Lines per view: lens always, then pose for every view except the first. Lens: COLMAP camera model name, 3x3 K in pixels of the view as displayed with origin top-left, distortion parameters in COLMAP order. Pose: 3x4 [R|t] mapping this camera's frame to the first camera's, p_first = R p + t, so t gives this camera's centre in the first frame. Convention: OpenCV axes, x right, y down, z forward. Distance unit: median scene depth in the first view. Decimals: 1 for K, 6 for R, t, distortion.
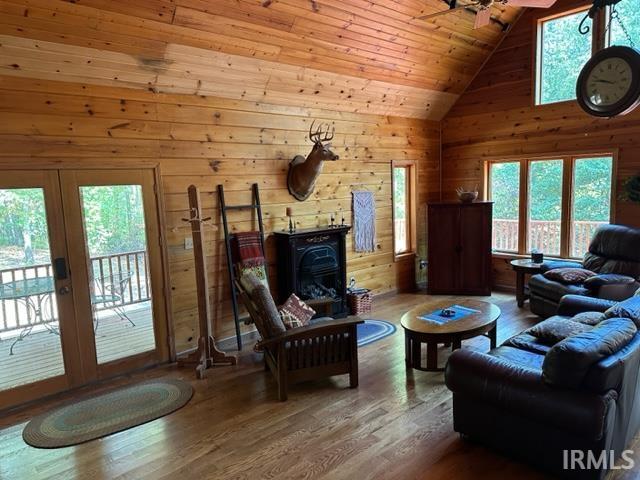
lens RADIAL K [[448.6, 0, 320.0], [0, 448.6, 240.0], [0, 0, 1]] dist [0.083156, -0.113560]
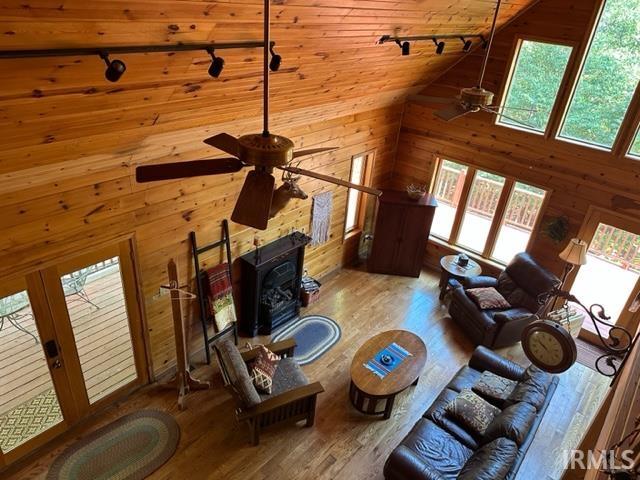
lens RADIAL K [[448.6, 0, 320.0], [0, 448.6, 240.0], [0, 0, 1]] dist [0.083156, -0.113560]
pose [[0.984062, 0.042167, 0.172755, -0.107907], [-0.103526, 0.925723, 0.363756, -0.485000], [-0.144584, -0.375843, 0.915335, 0.014177]]
